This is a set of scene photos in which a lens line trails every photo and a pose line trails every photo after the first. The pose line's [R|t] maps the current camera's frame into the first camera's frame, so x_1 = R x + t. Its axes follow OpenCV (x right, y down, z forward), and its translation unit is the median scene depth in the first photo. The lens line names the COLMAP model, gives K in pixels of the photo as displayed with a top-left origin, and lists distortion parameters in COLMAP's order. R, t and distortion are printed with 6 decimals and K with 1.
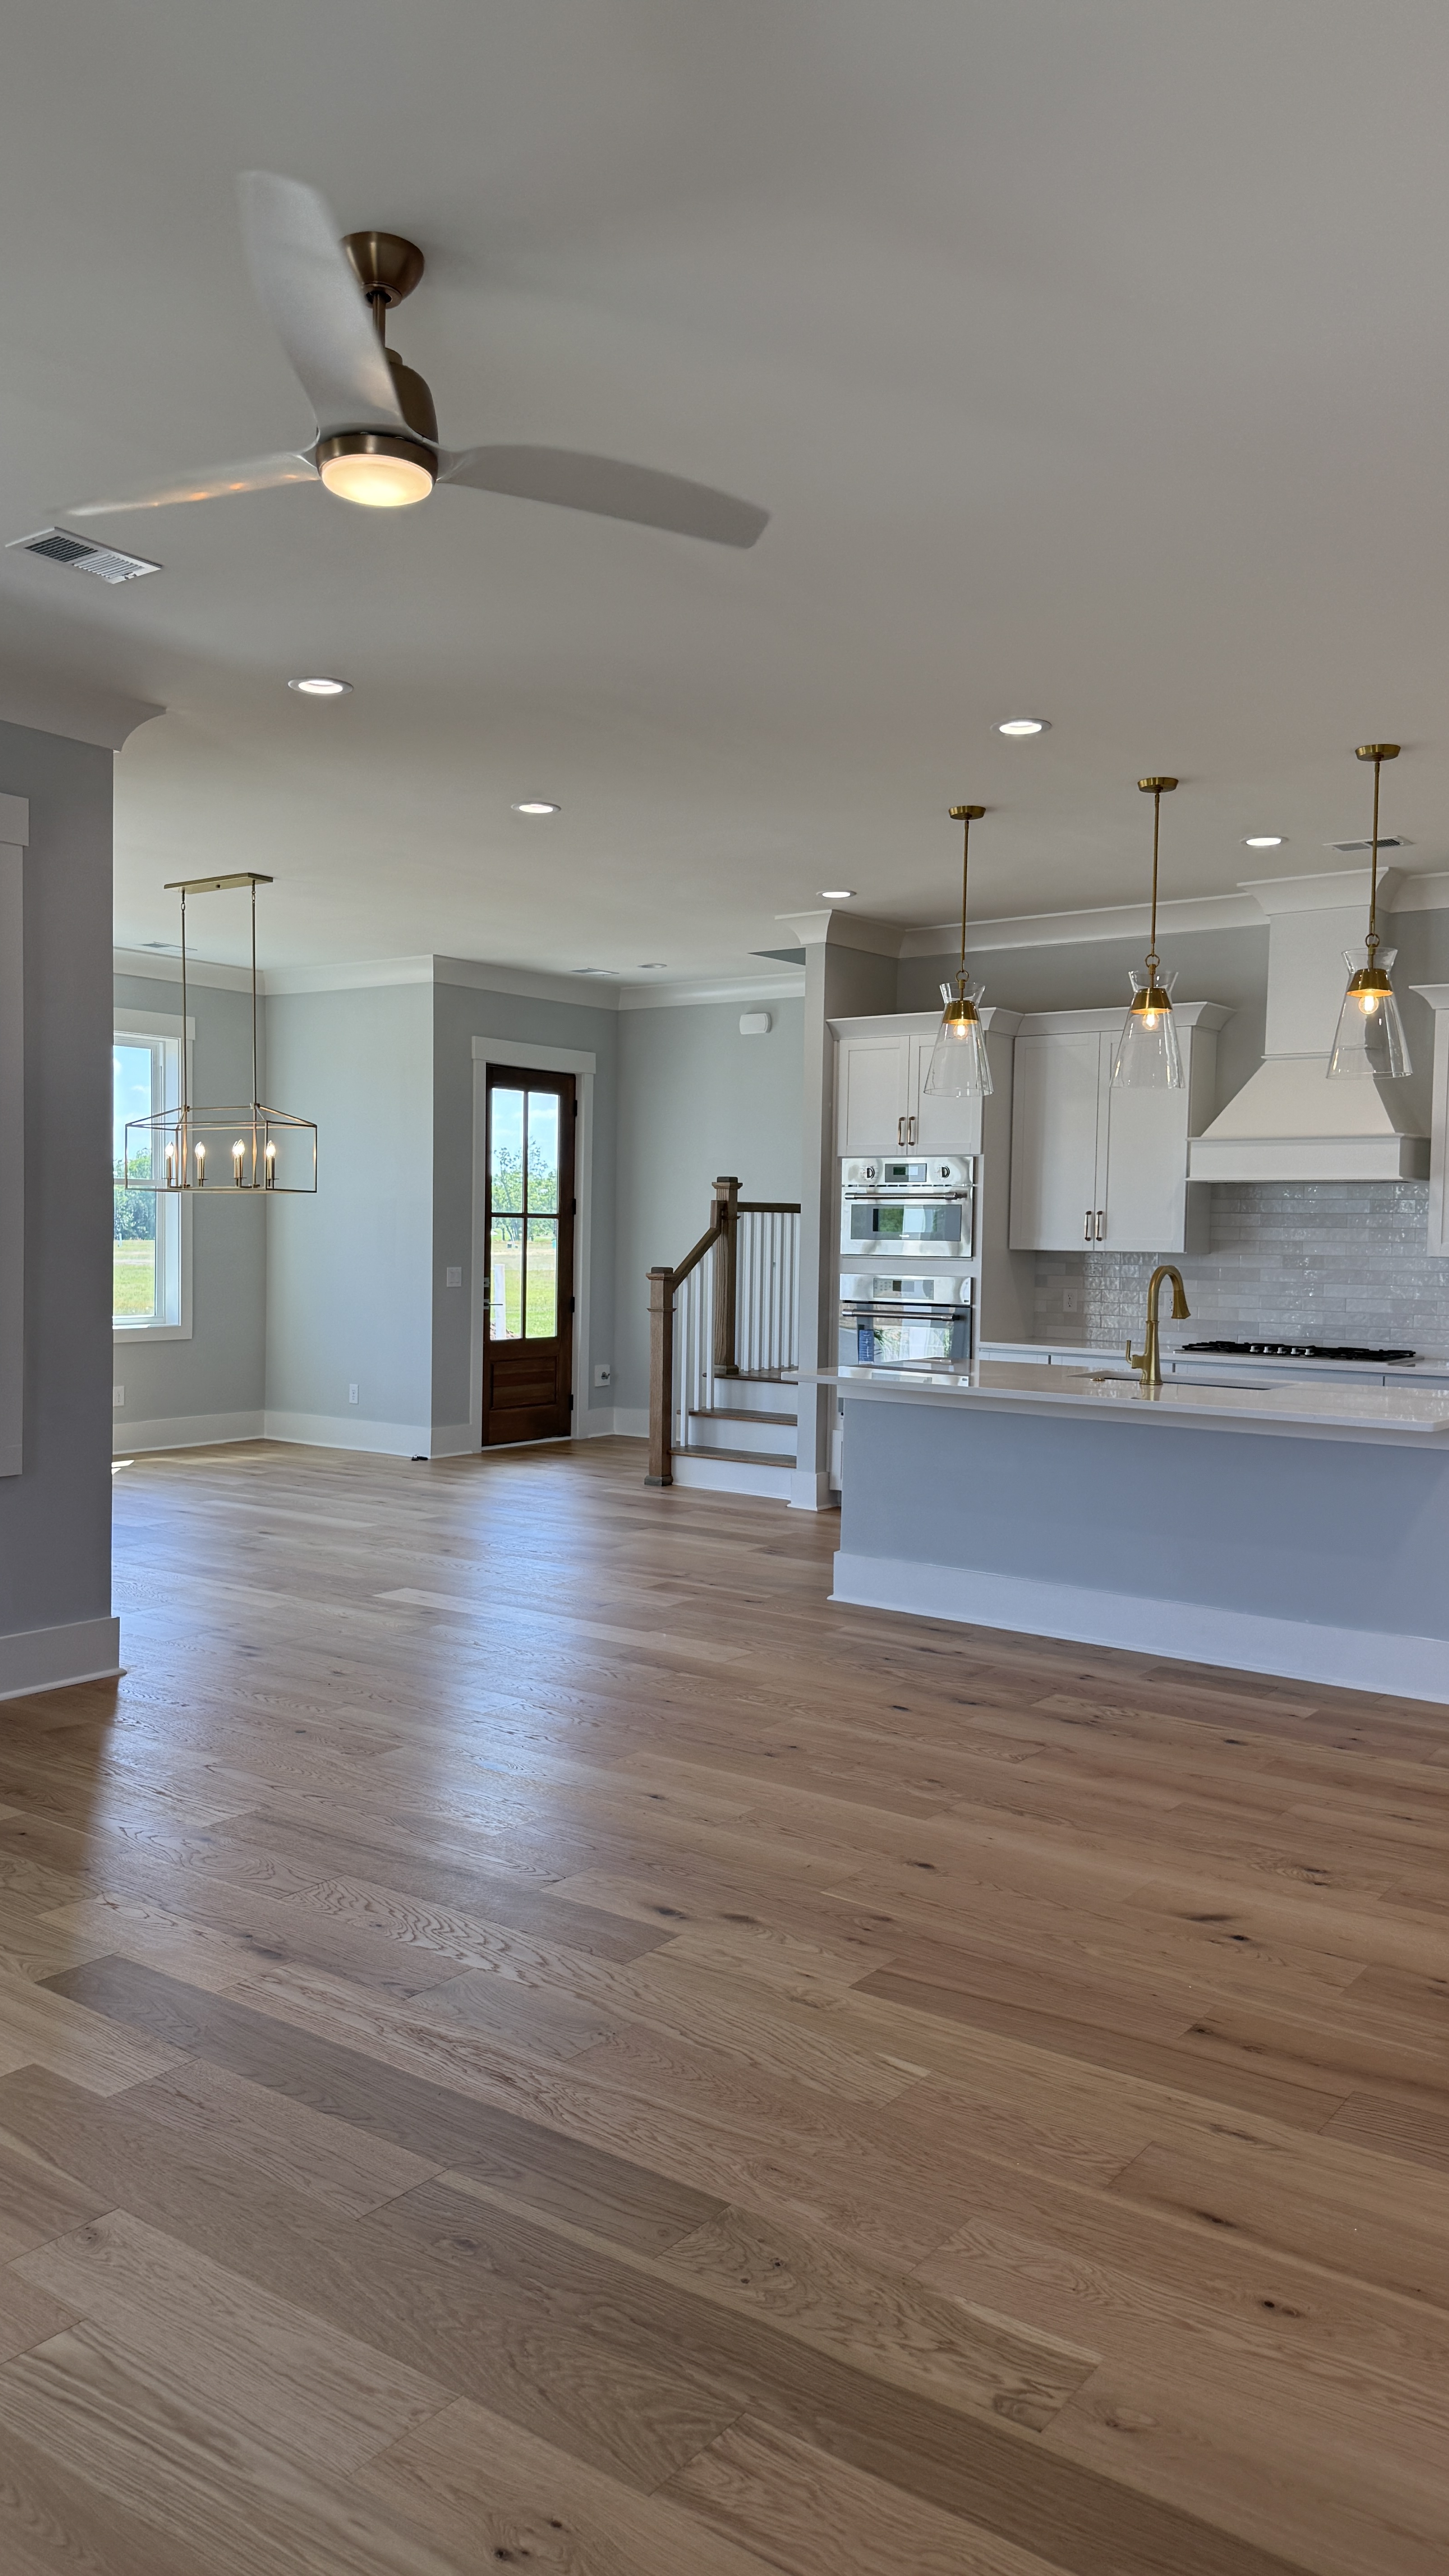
lens RADIAL K [[1795.1, 0, 713.6], [0, 1795.1, 1291.9], [0, 0, 1]] dist [0.142362, -0.270044]
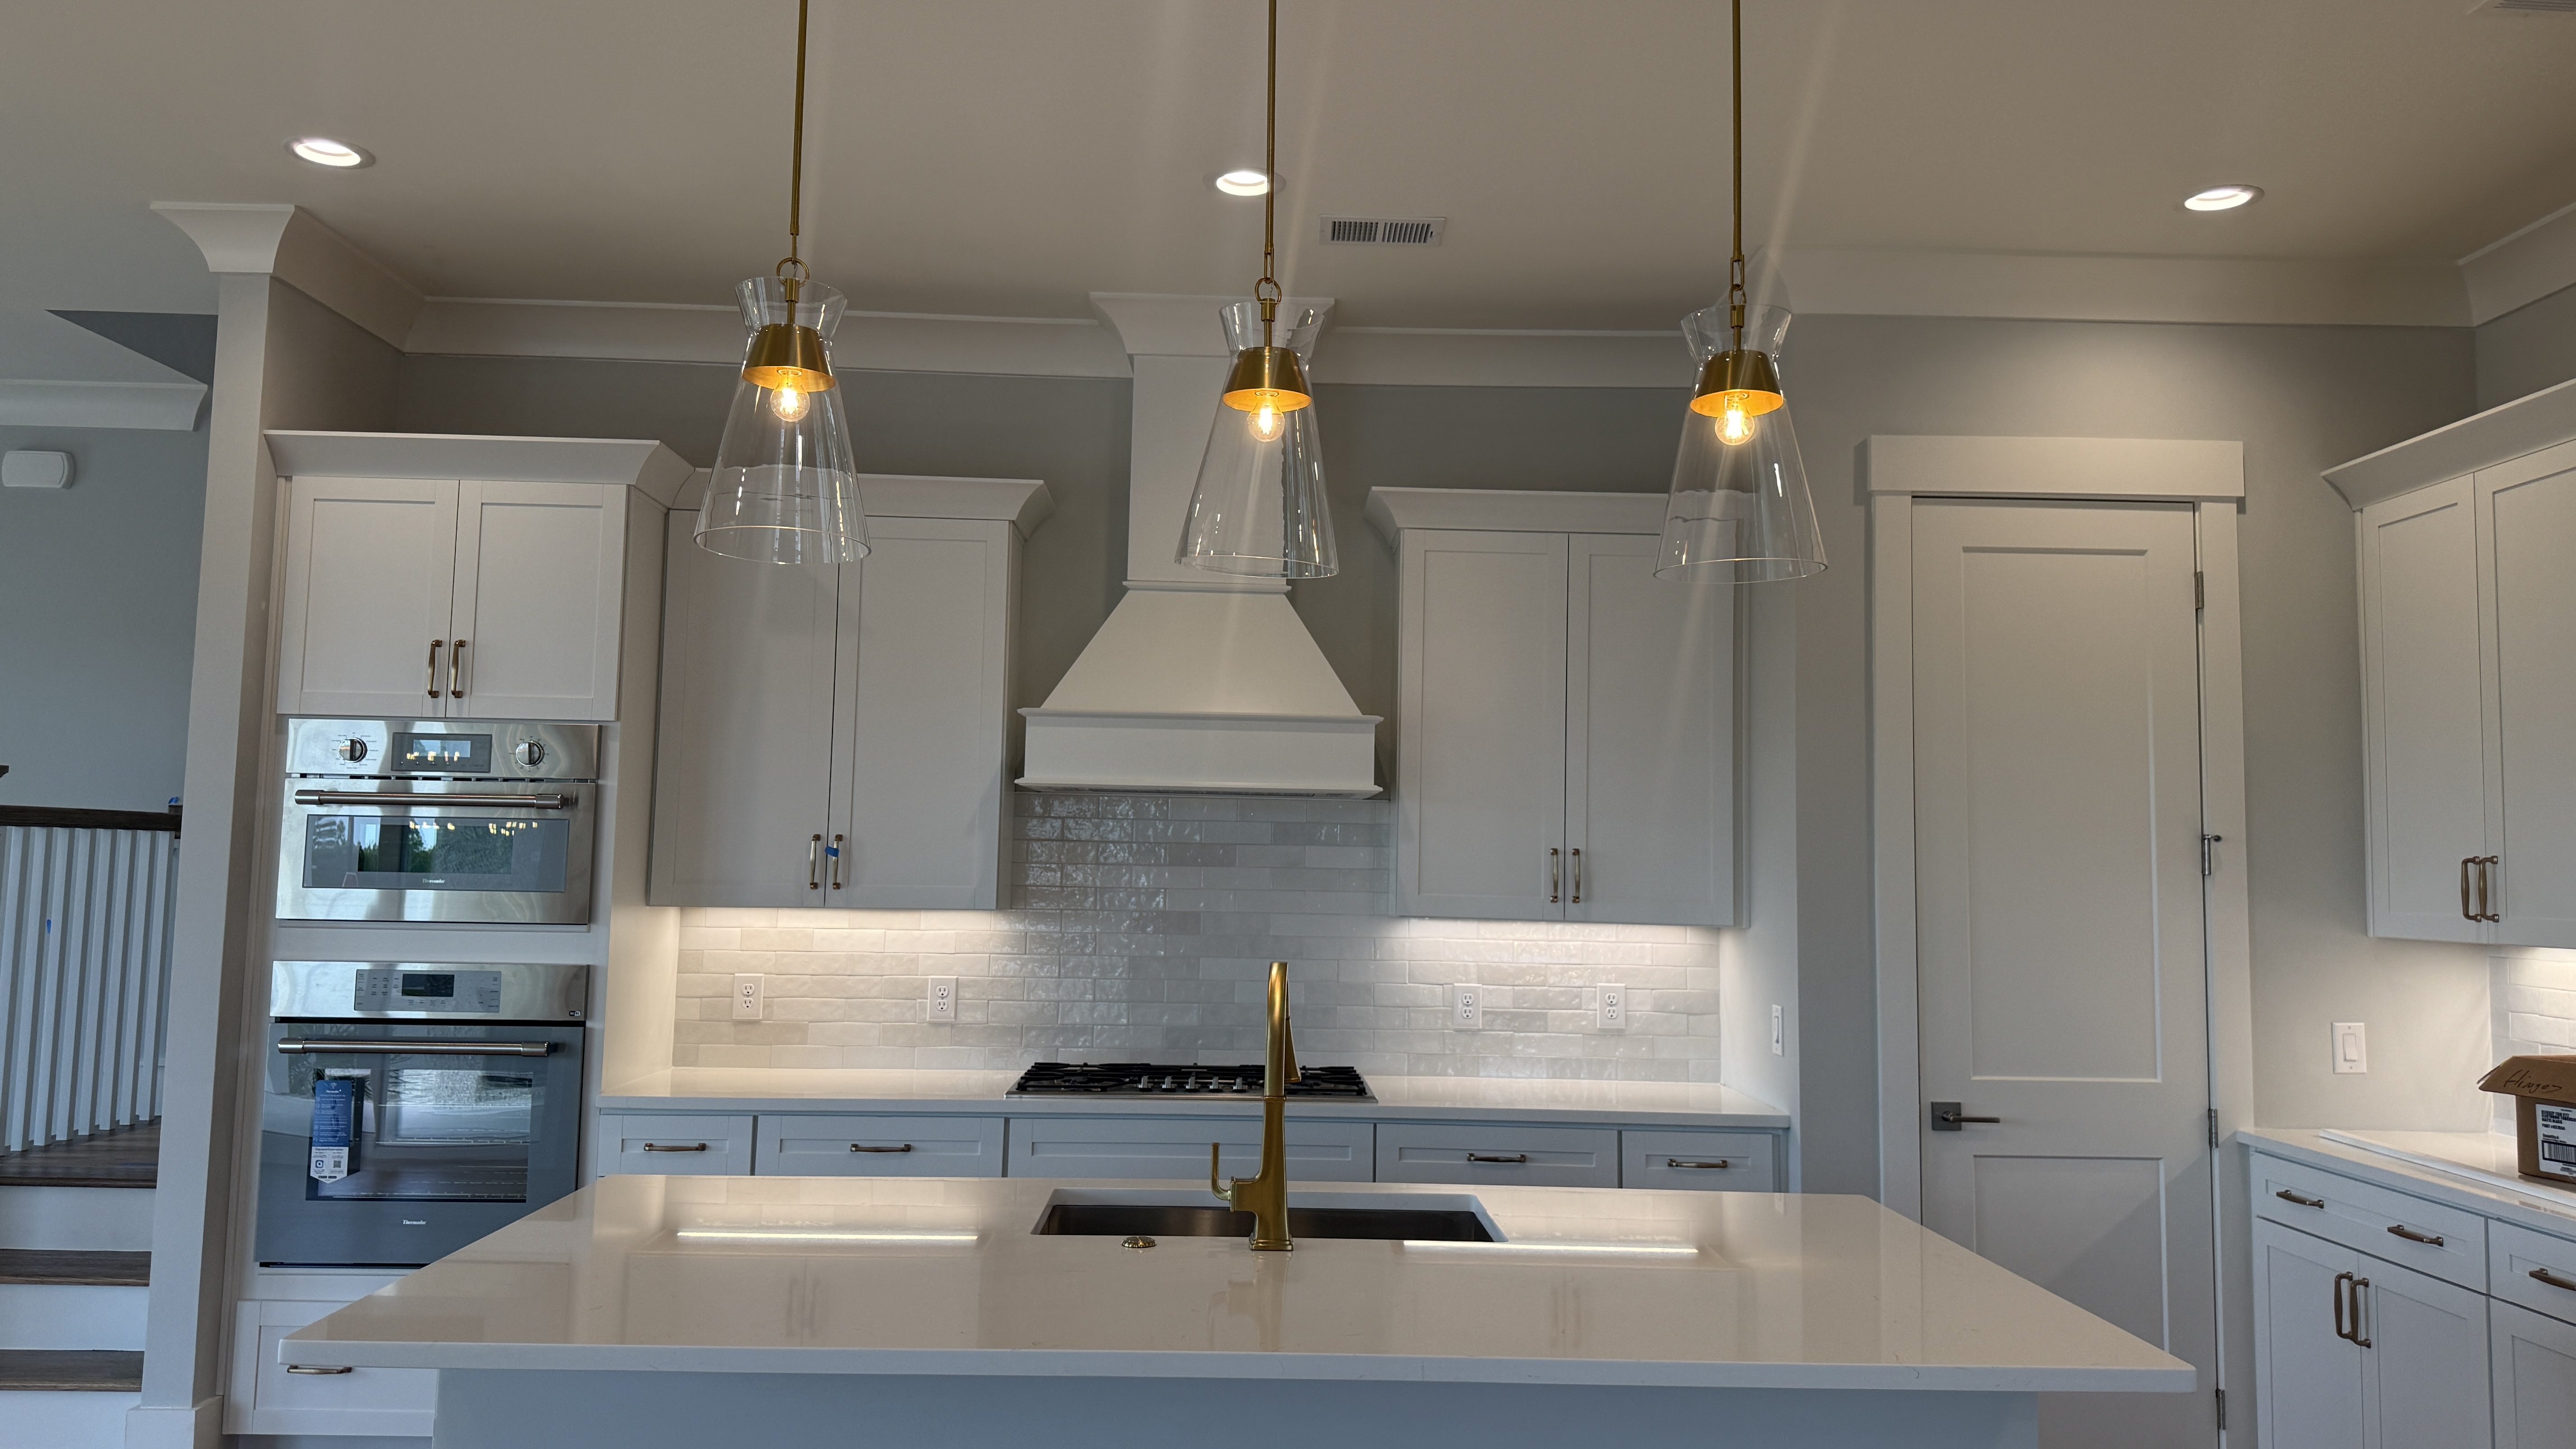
lens RADIAL K [[1795.1, 0, 1286.3], [0, 1795.1, 719.4], [0, 0, 1]] dist [0.142362, -0.270044]
pose [[0.789891, 0.049084, 0.611280, -0.017106], [0.015390, 0.994891, -0.099773, -0.022076], [-0.613054, 0.088217, 0.785100, 0.471301]]
